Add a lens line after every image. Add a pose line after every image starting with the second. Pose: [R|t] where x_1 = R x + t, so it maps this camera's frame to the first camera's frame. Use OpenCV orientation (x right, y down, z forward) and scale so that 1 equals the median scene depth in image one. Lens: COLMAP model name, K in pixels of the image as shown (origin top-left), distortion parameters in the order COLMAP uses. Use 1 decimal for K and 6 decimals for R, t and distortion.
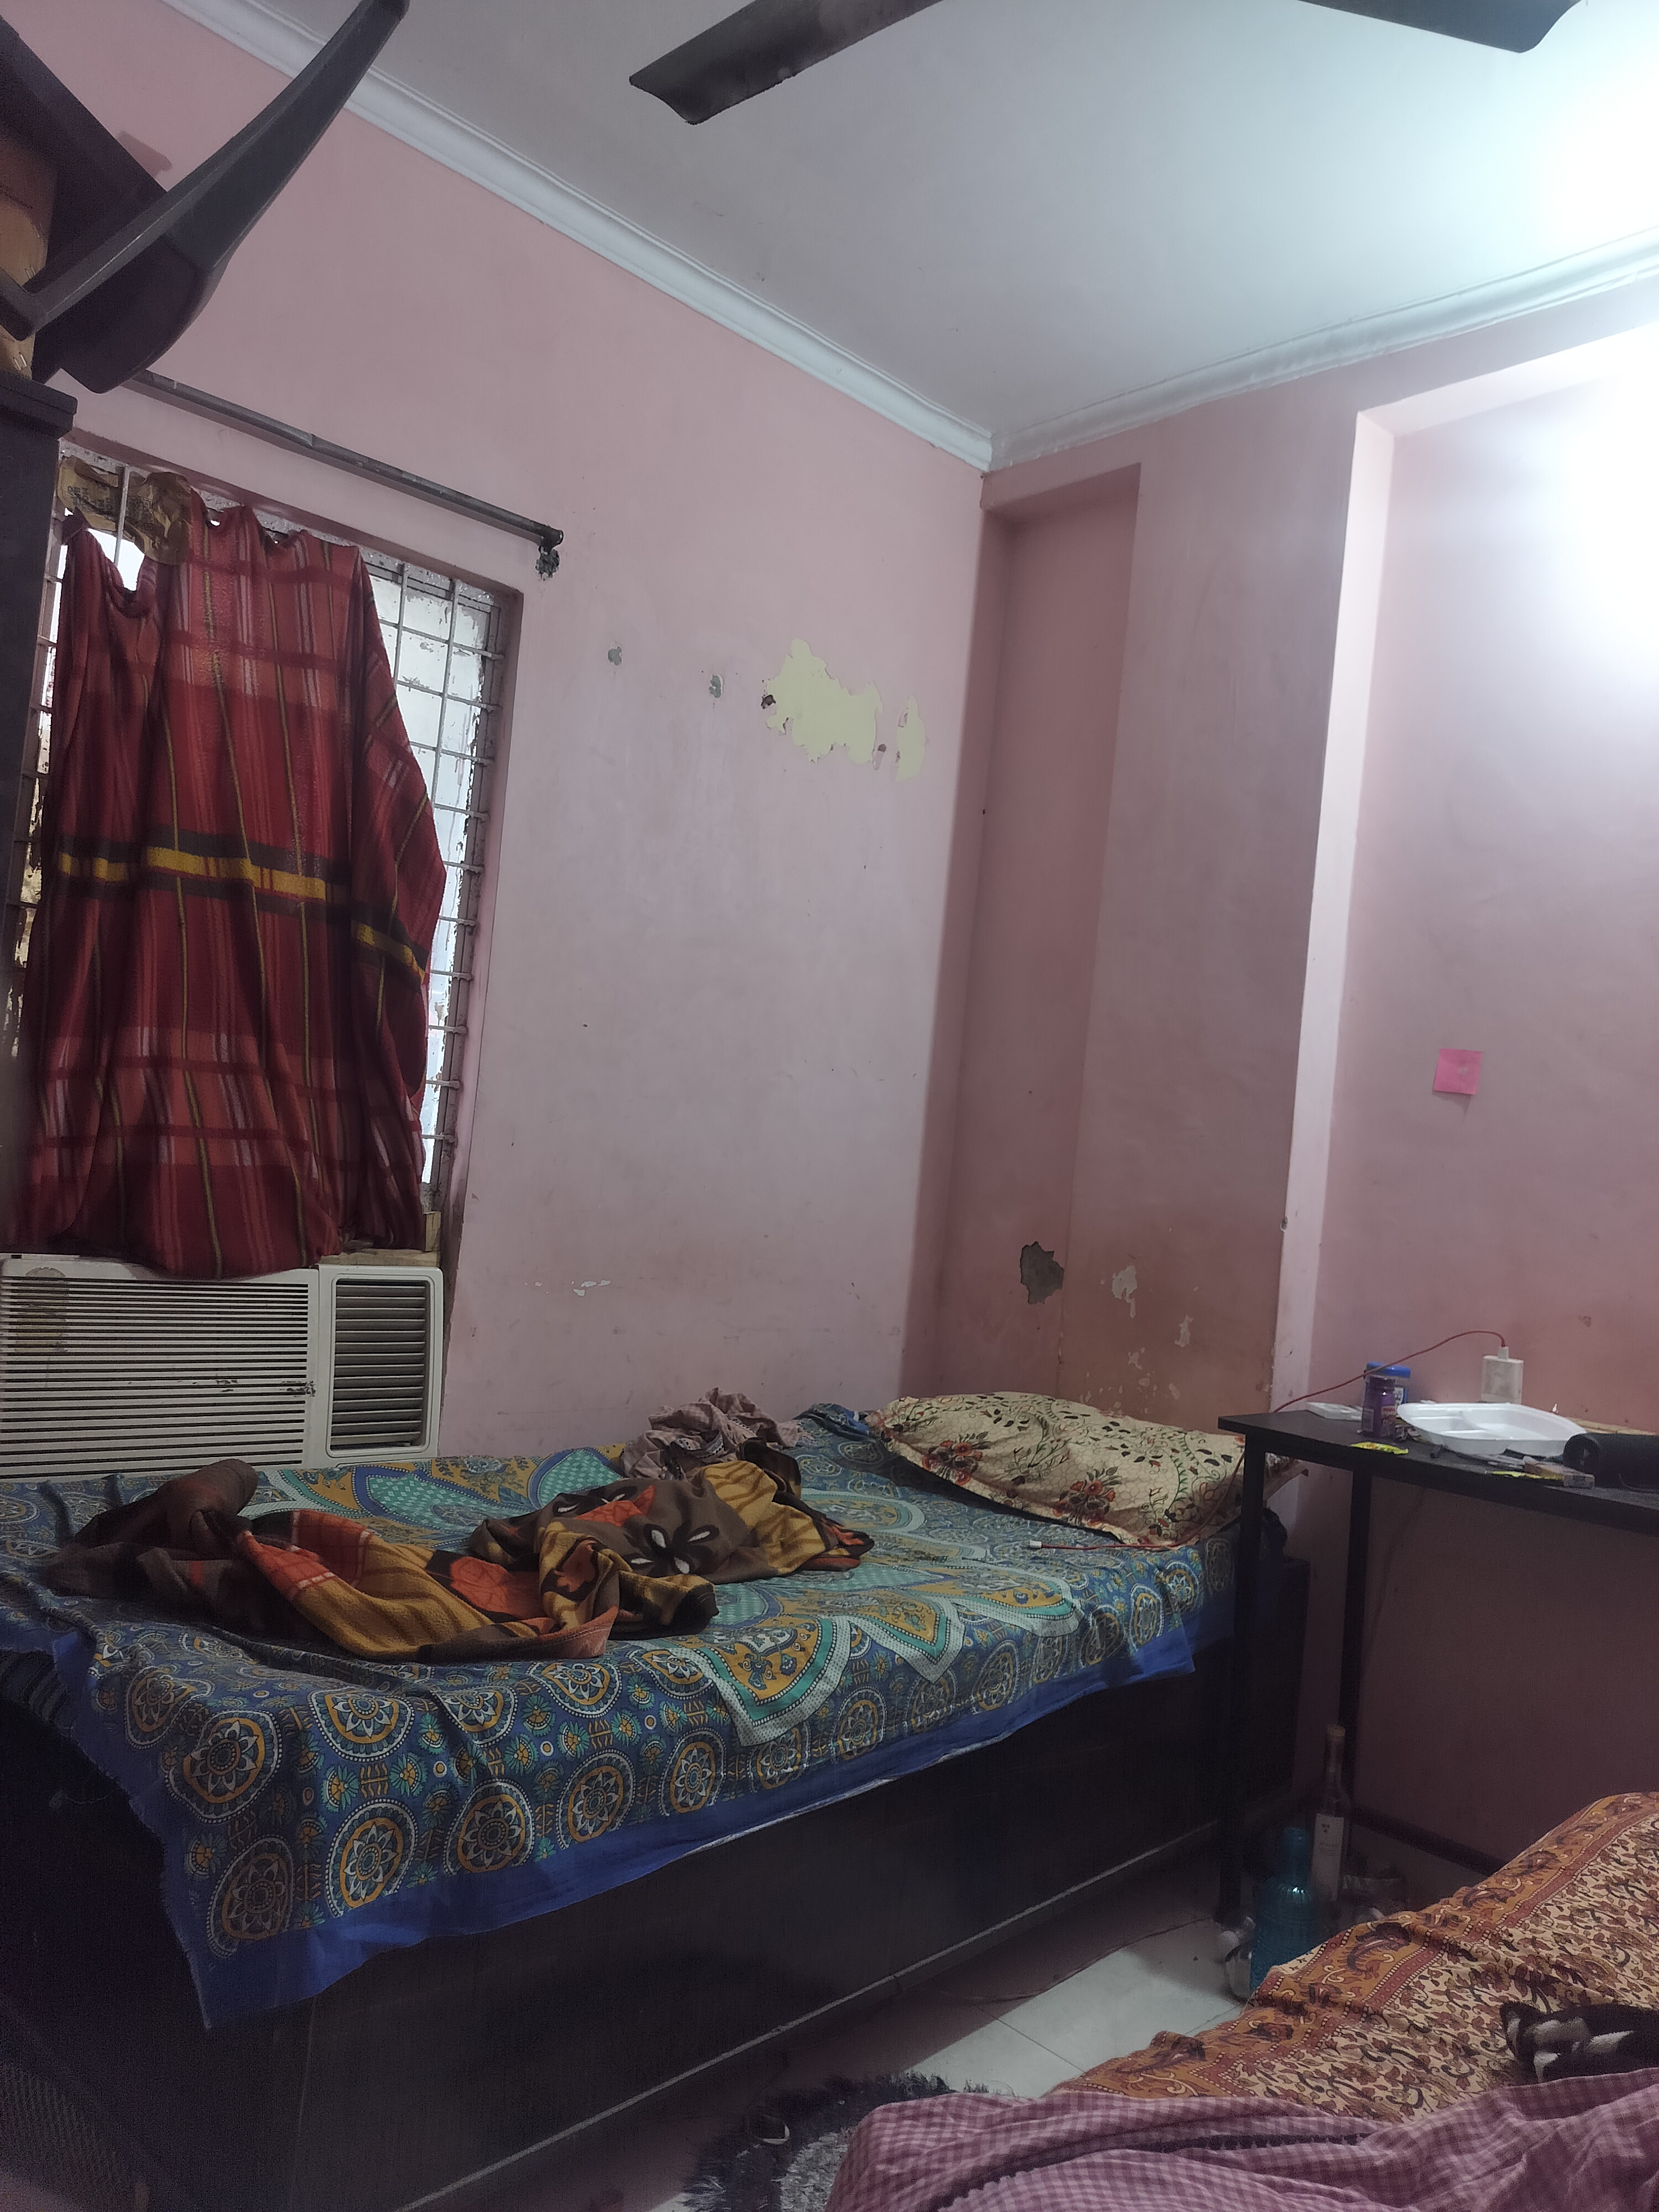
lens RADIAL K [[1547.1, 0, 816.2], [0, 1547.1, 1108.7], [0, 0, 1]] dist [0.128336, -0.206633]
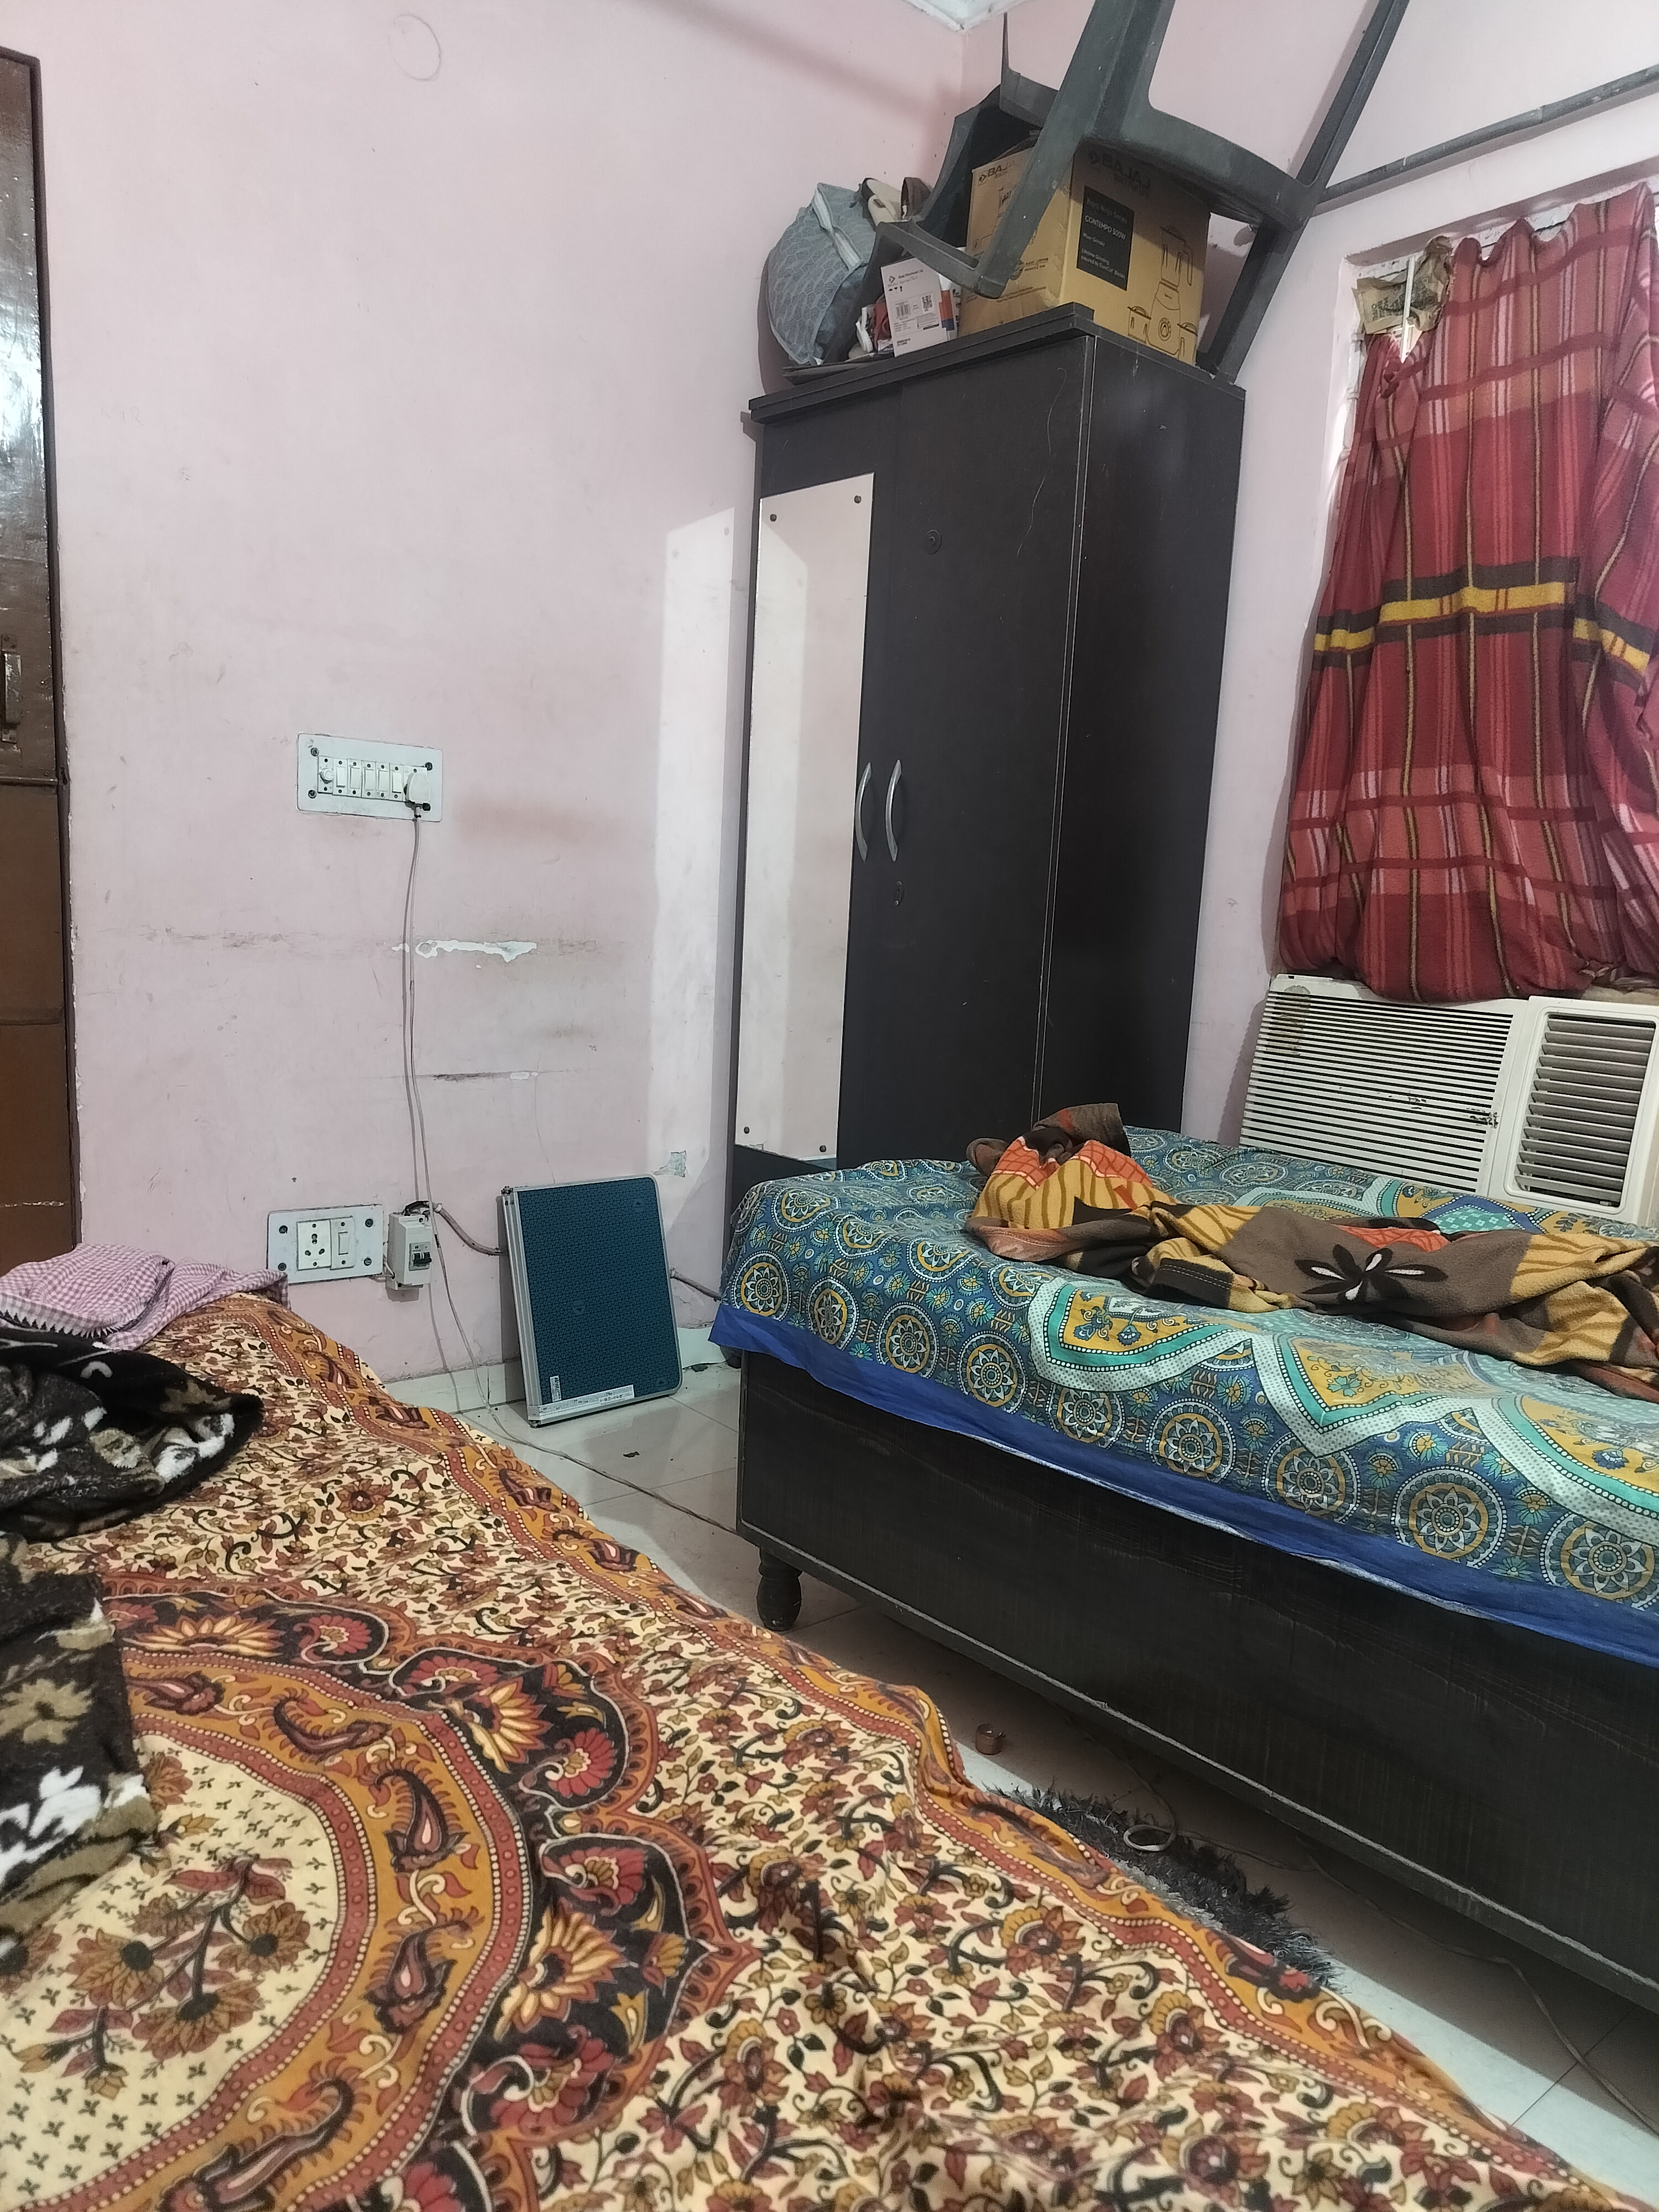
lens RADIAL K [[1561.4, 0, 816.8], [0, 1561.4, 1103.9], [0, 0, 1]] dist [0.009884, 0.001033]
pose [[-0.068839, 0.036608, -0.996956, 0.690394], [-0.015448, 0.999168, 0.037756, 0.142840], [0.997508, 0.018000, -0.068216, 0.669503]]
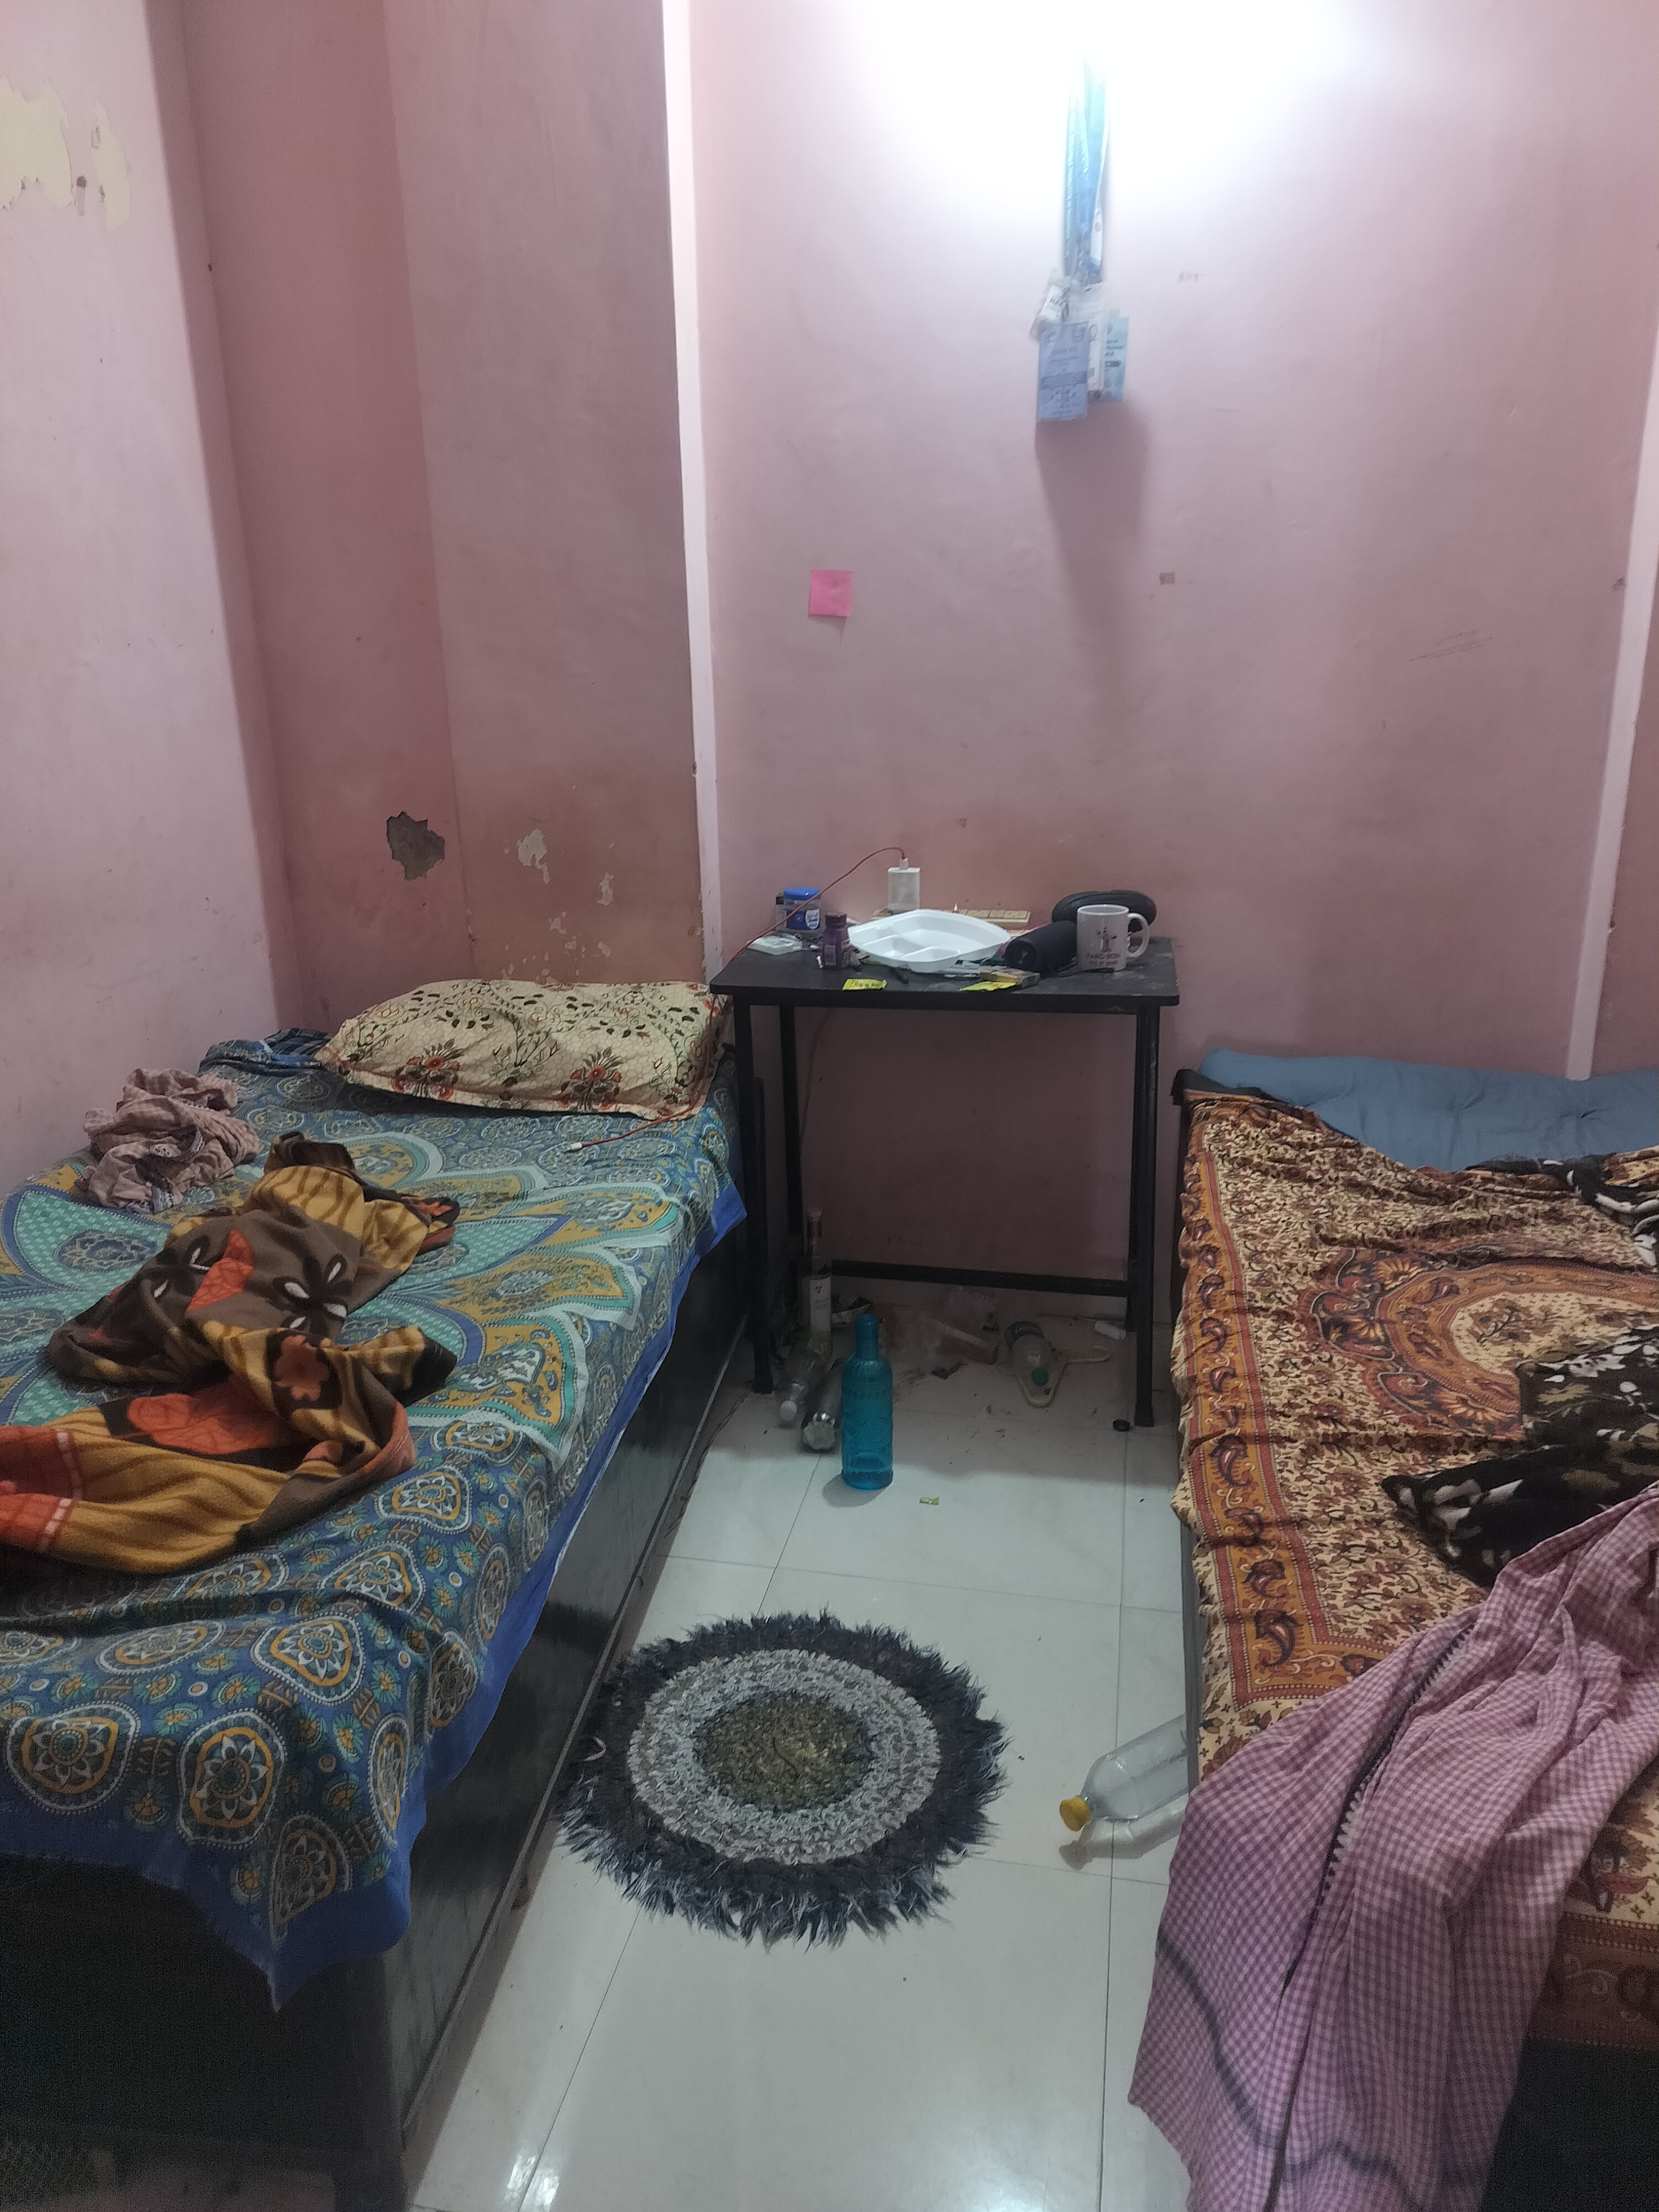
lens RADIAL K [[1547.1, 0, 816.2], [0, 1547.1, 1108.7], [0, 0, 1]] dist [0.128336, -0.206633]
pose [[0.818329, -0.276804, 0.503703, -0.250310], [0.077402, 0.921479, 0.380638, -0.124404], [-0.569514, -0.272500, 0.775498, 0.145172]]
